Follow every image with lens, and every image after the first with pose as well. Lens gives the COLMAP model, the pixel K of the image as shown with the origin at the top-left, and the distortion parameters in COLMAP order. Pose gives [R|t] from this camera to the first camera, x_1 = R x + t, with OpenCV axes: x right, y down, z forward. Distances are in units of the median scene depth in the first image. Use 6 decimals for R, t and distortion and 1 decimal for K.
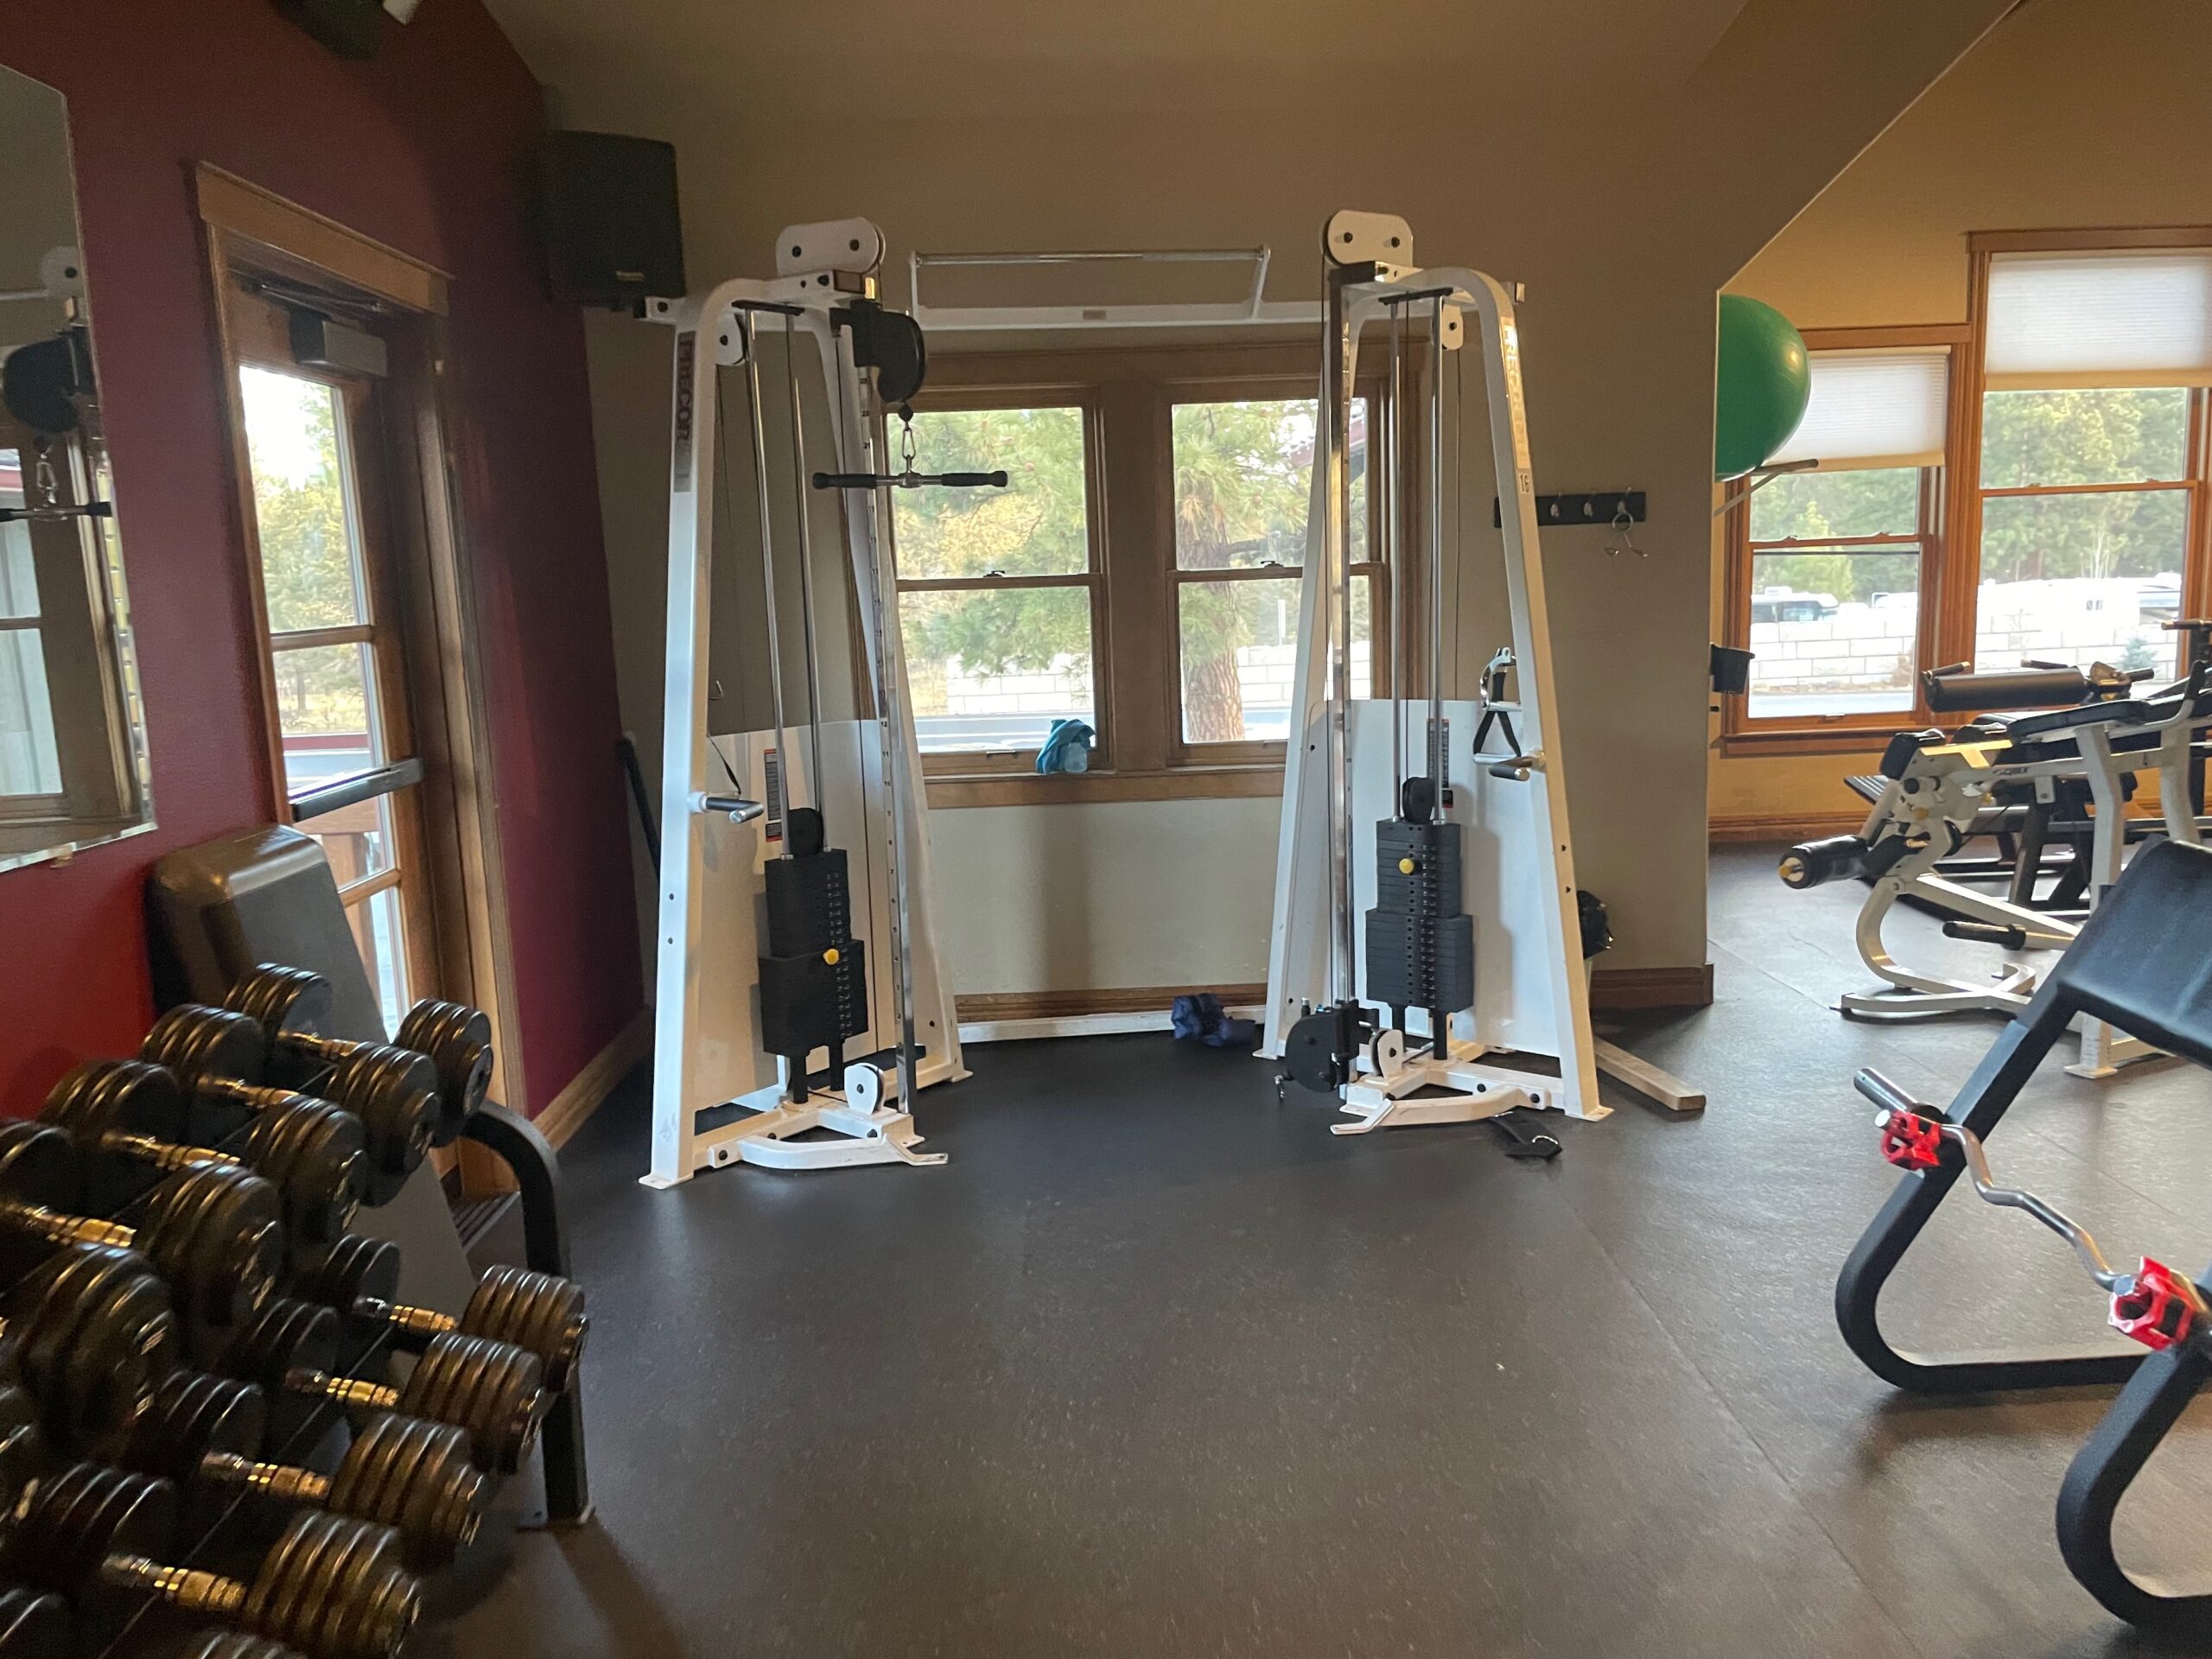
lens RADIAL K [[1666.6, 0, 1129.9], [0, 1666.6, 827.1], [0, 0, 1]] dist [0.082837, -0.103642]
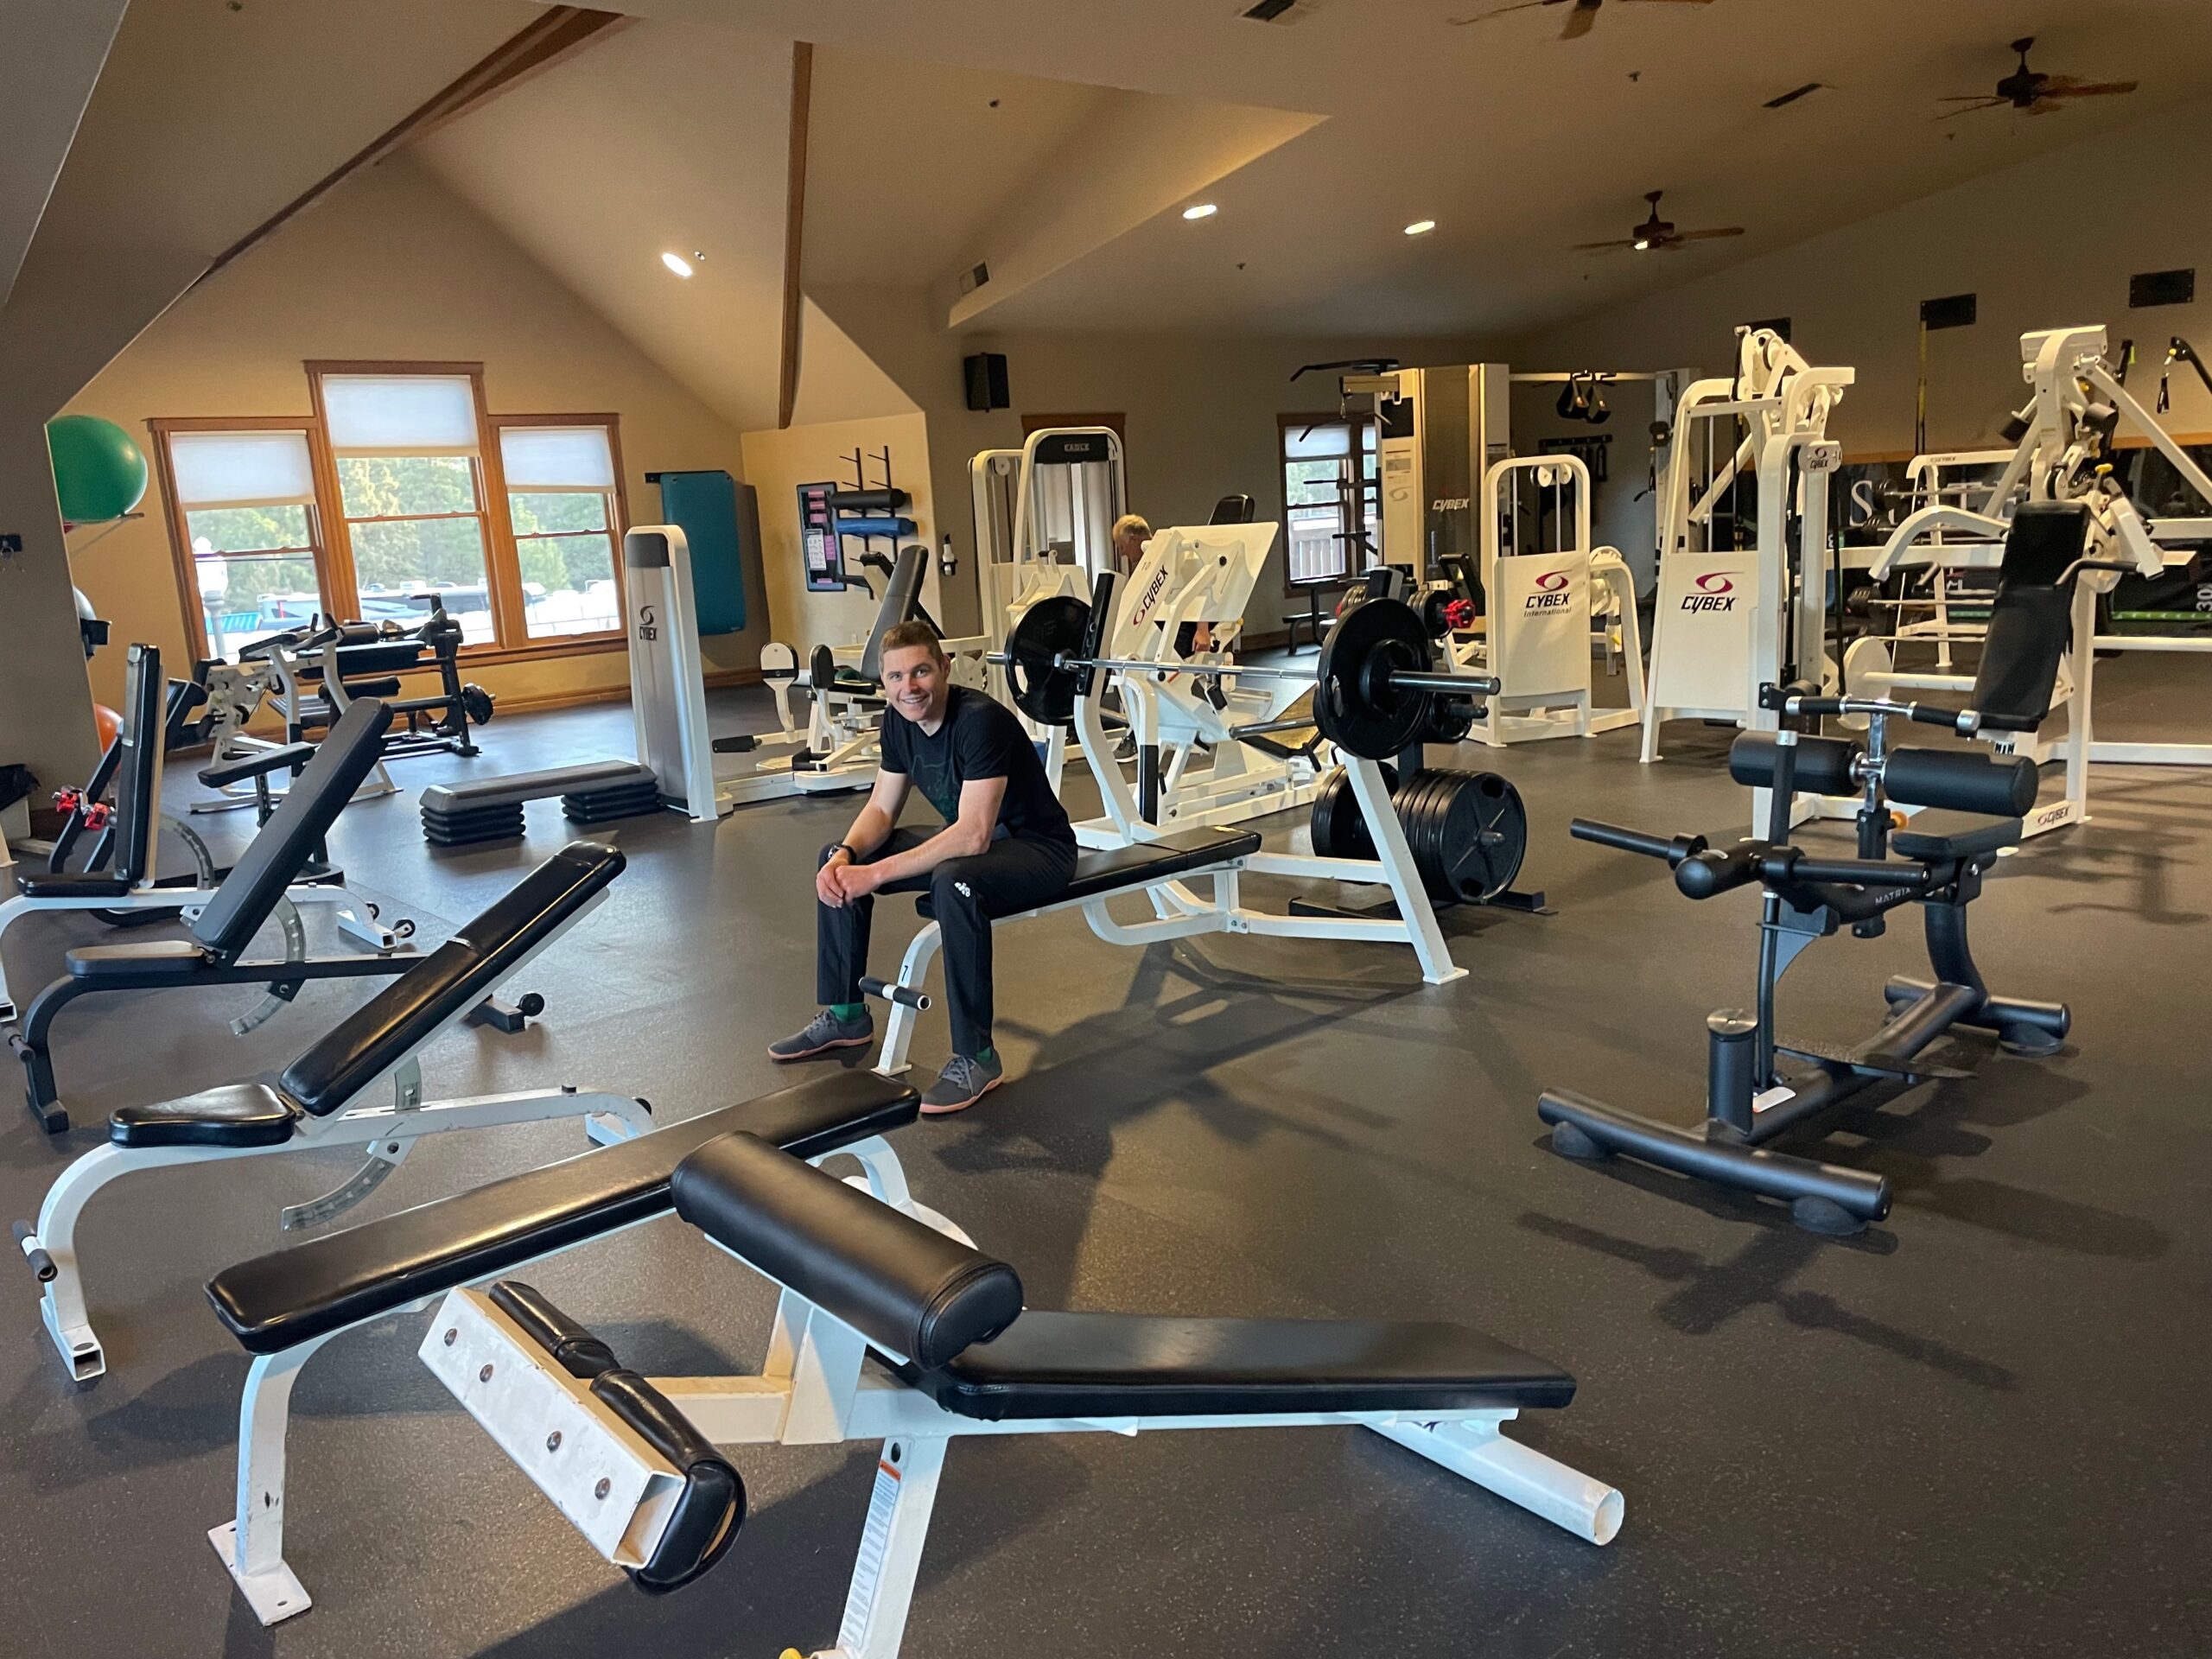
lens RADIAL K [[1666.6, 0, 1111.4], [0, 1666.6, 814.5], [0, 0, 1]] dist [0.082837, -0.103642]
pose [[0.774939, -0.127343, 0.619075, 0.054223], [0.128804, 0.990756, 0.042565, 0.164392], [-0.618773, 0.046754, 0.784178, -1.091667]]
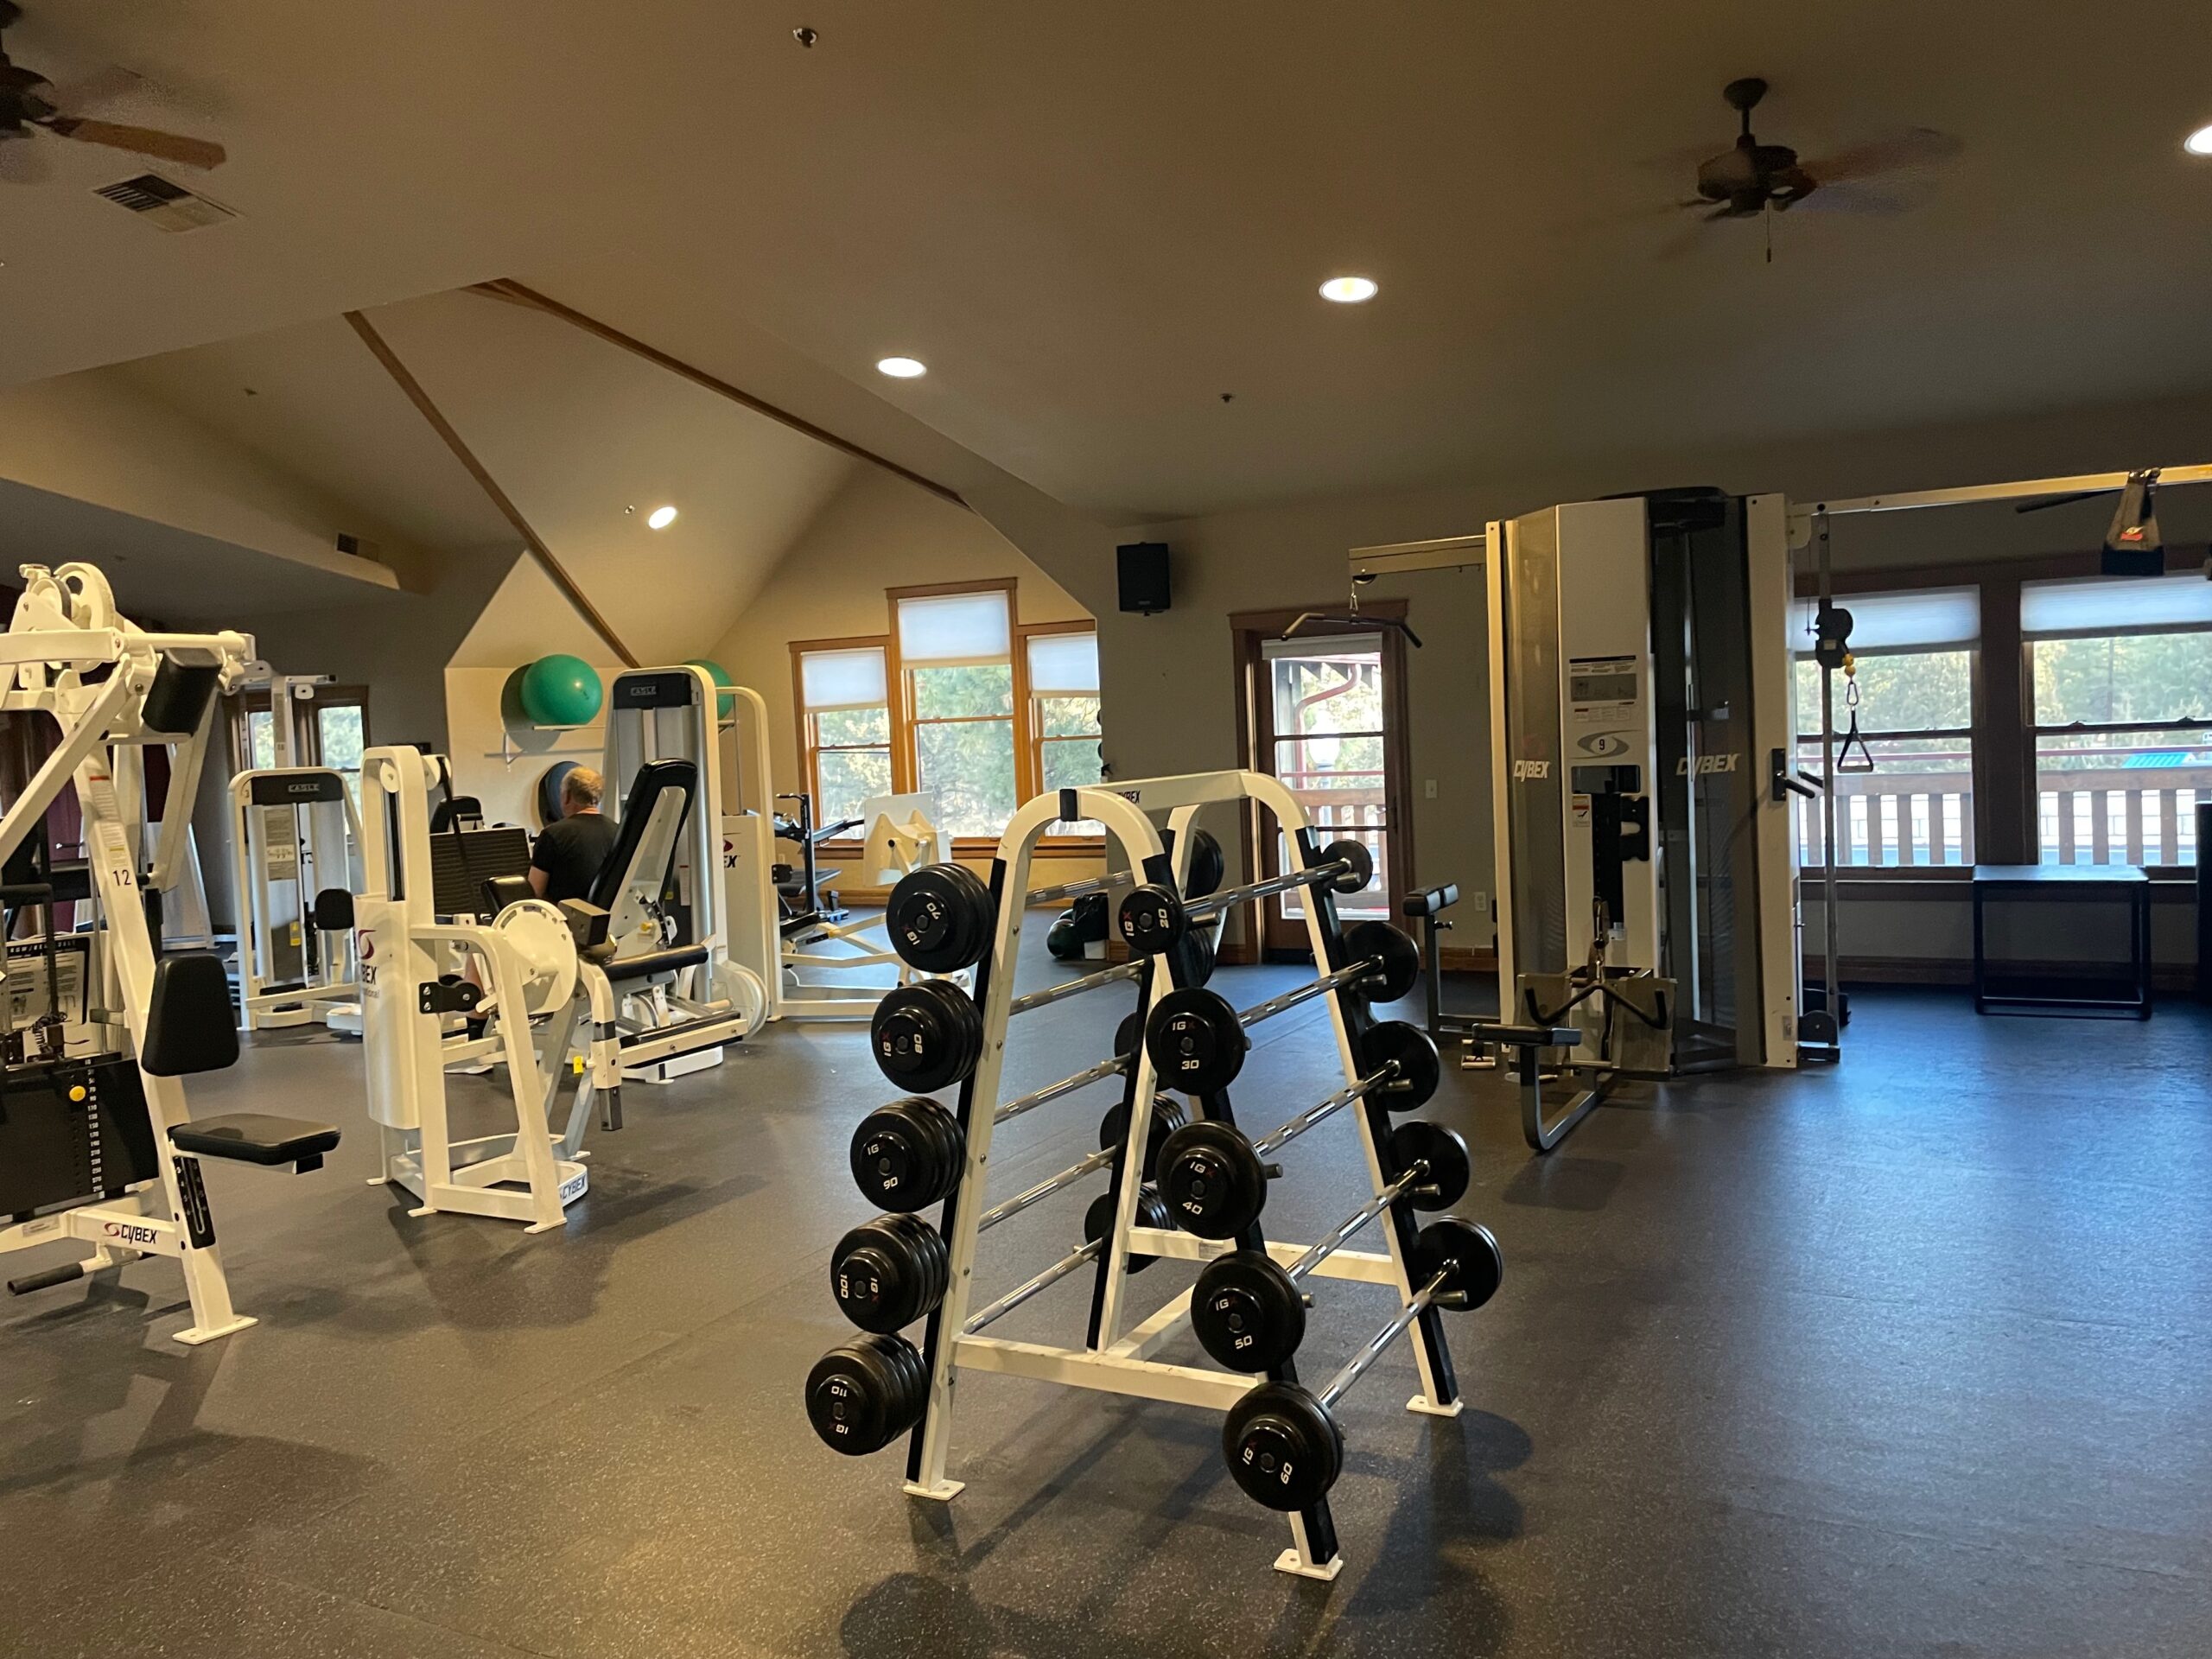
lens RADIAL K [[1666.6, 0, 1137.5], [0, 1666.6, 802.8], [0, 0, 1]] dist [0.082837, -0.103642]
pose [[0.875429, 0.021625, -0.482863, 2.496202], [-0.064609, 0.995269, -0.072561, 0.012965], [0.479009, 0.094719, 0.872685, -0.738996]]
